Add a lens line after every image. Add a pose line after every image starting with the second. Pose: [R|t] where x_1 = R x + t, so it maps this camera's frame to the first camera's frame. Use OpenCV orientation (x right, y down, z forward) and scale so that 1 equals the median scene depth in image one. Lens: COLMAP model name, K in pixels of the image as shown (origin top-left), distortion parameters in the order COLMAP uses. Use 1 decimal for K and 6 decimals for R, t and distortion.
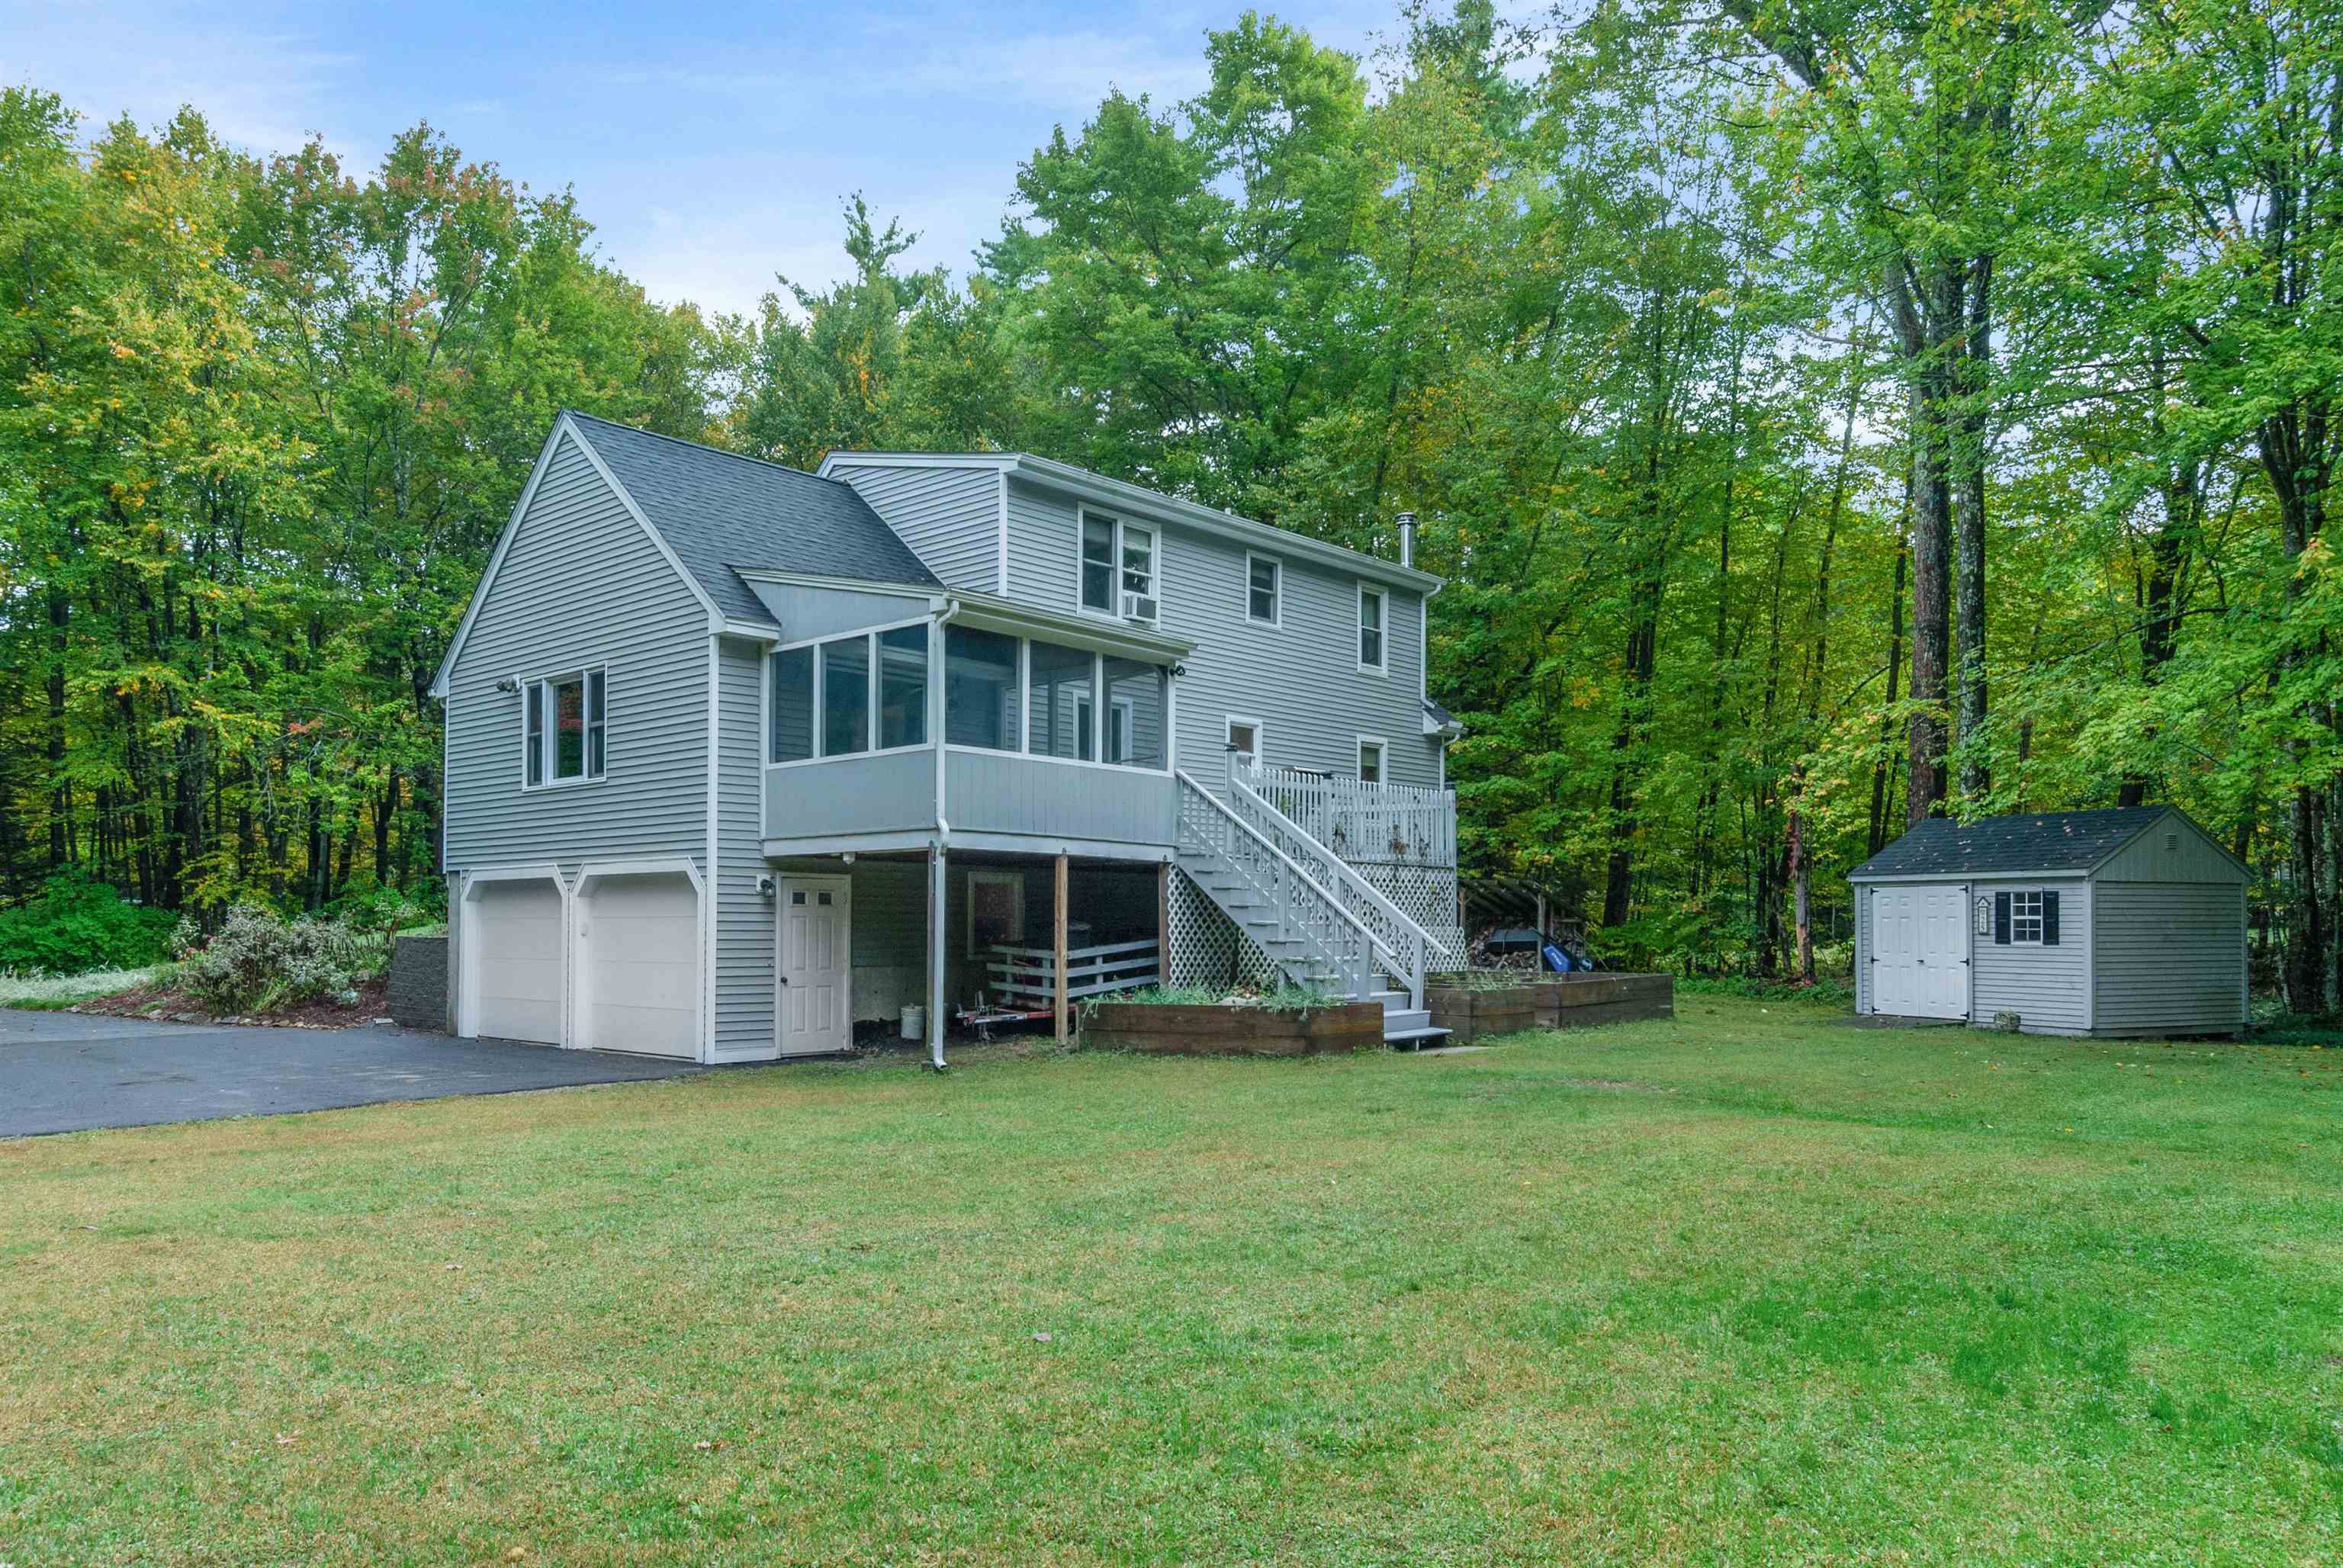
lens RADIAL K [[1480.9, 0, 1164.7], [0, 1480.9, 793.3], [0, 0, 1]] dist [-0.008466, 0.003321]
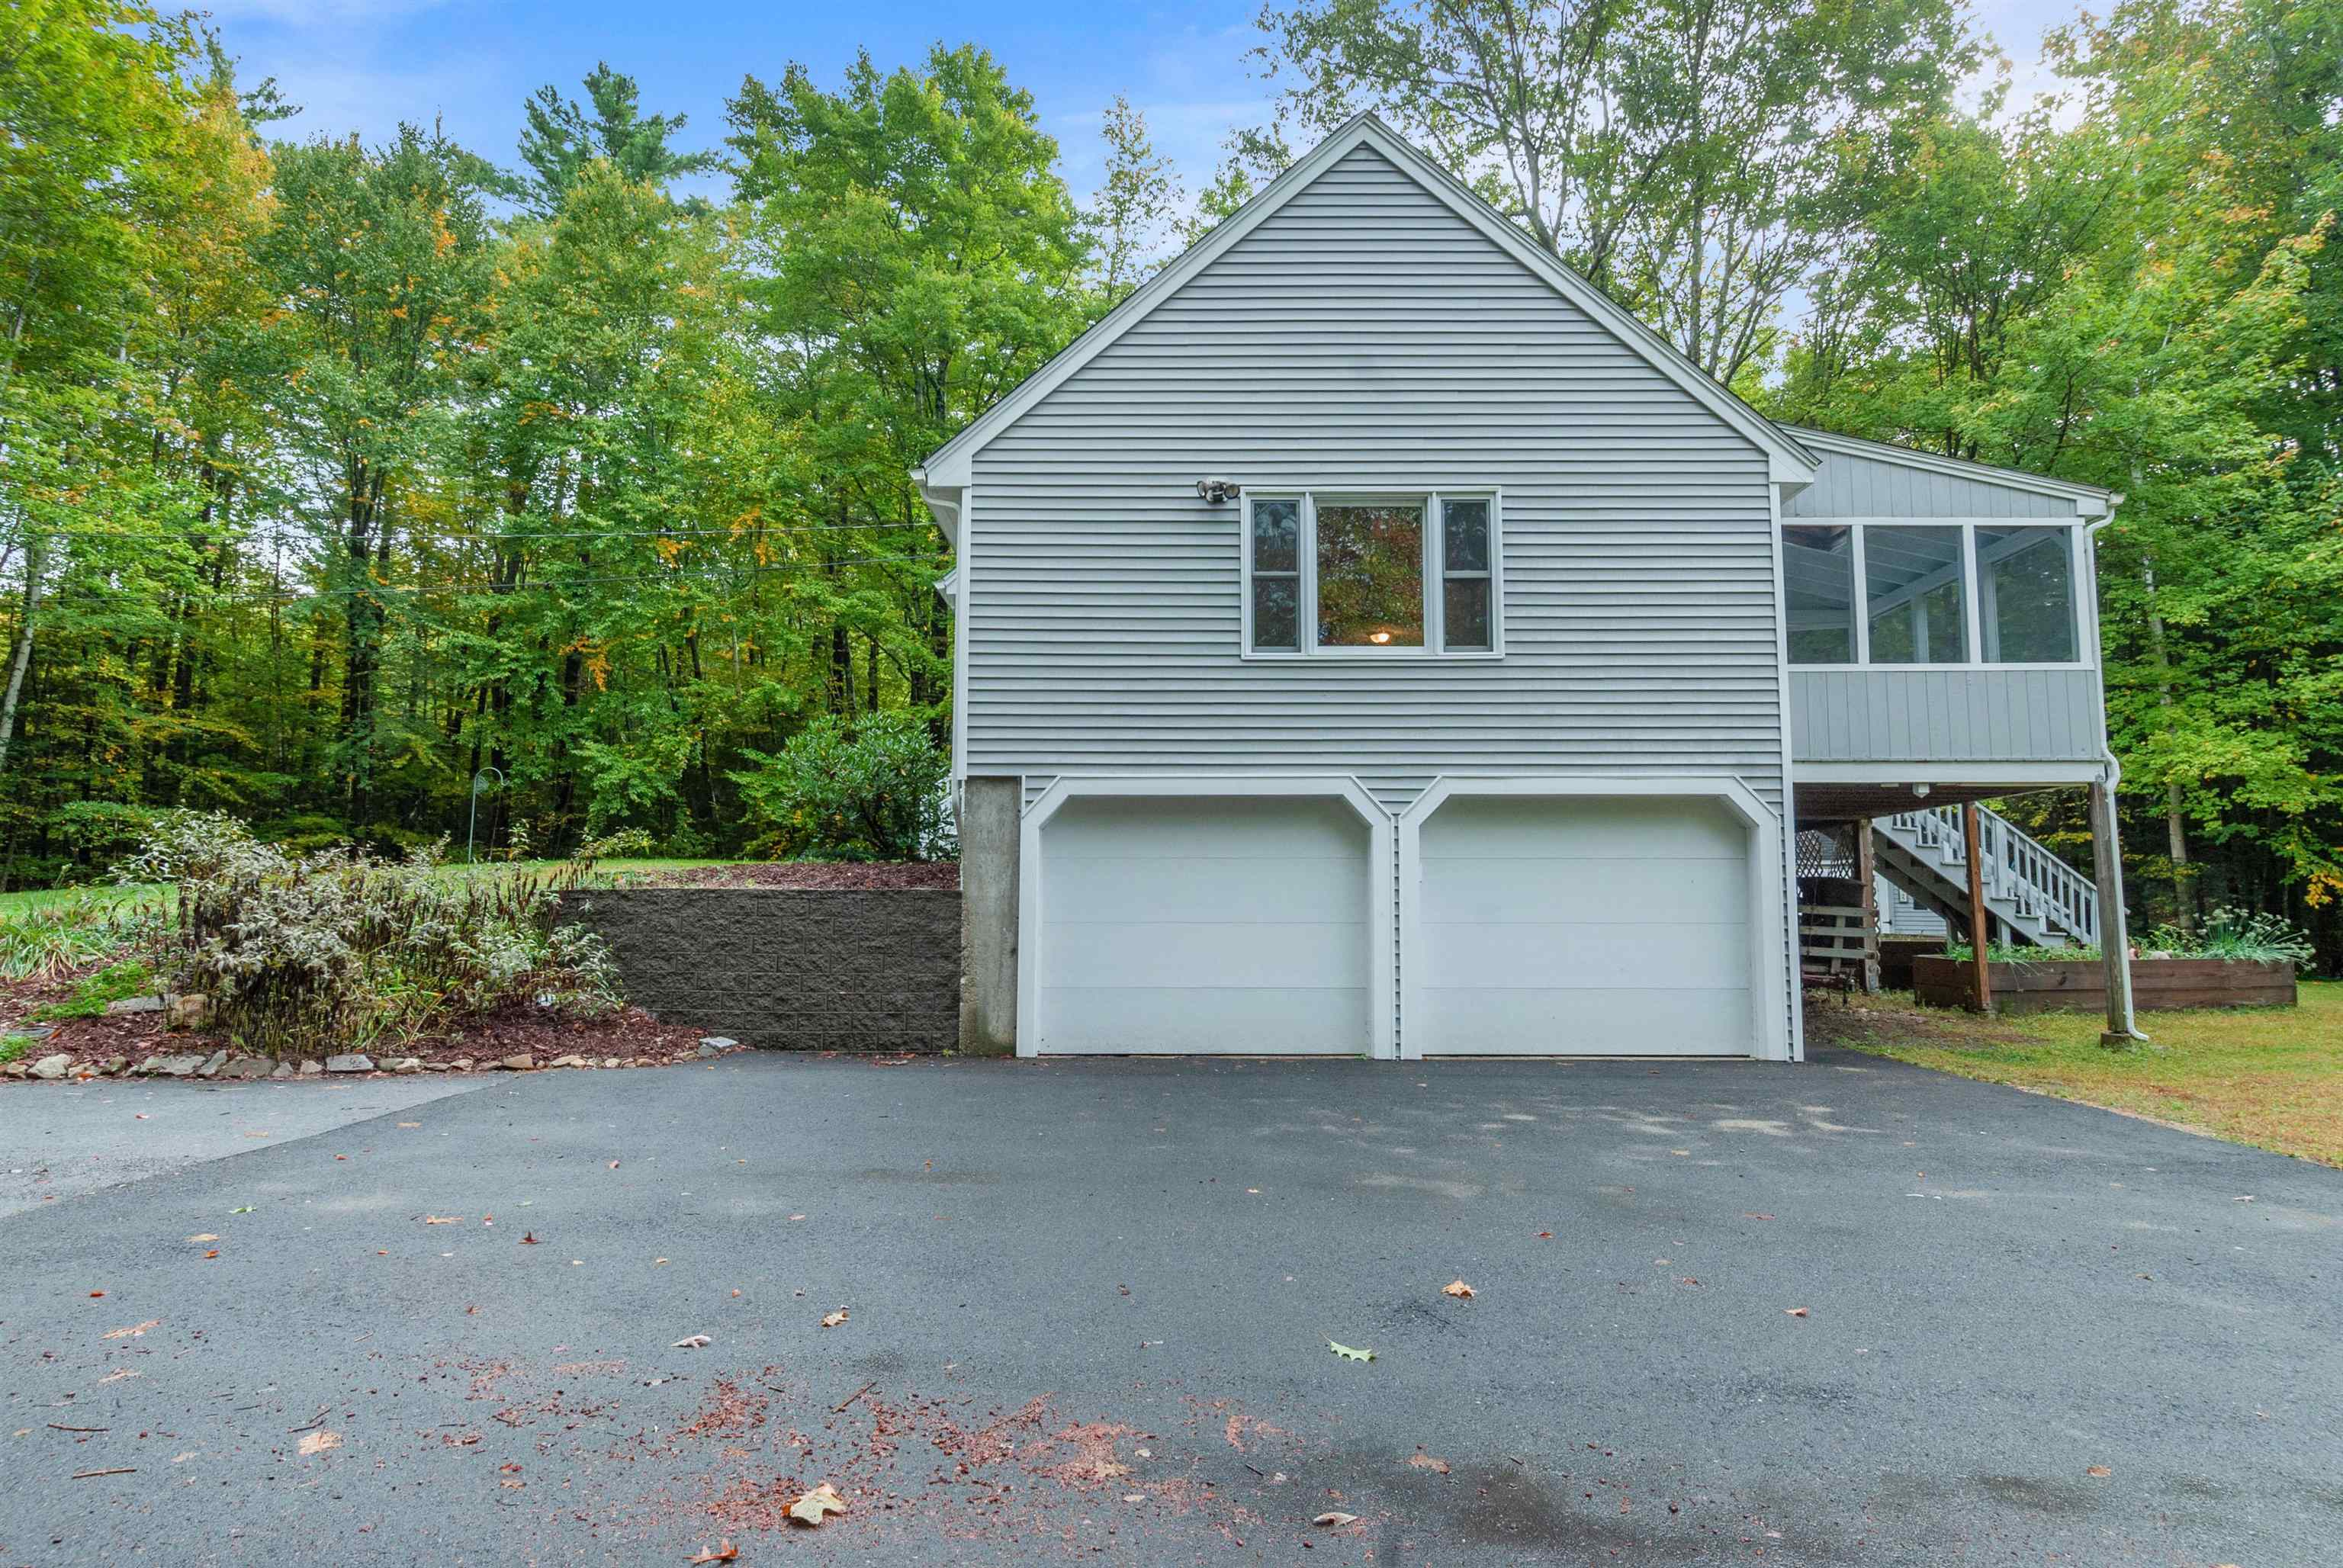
lens RADIAL K [[1288.3, 0, 1169.7], [0, 1288.3, 786.3], [0, 0, 1]] dist [0.001081, -0.003595]
pose [[0.755344, 0.071385, 0.651429, -0.866076], [-0.059366, 0.997416, -0.040463, 0.082784], [-0.652634, -0.008109, 0.757630, 0.636980]]
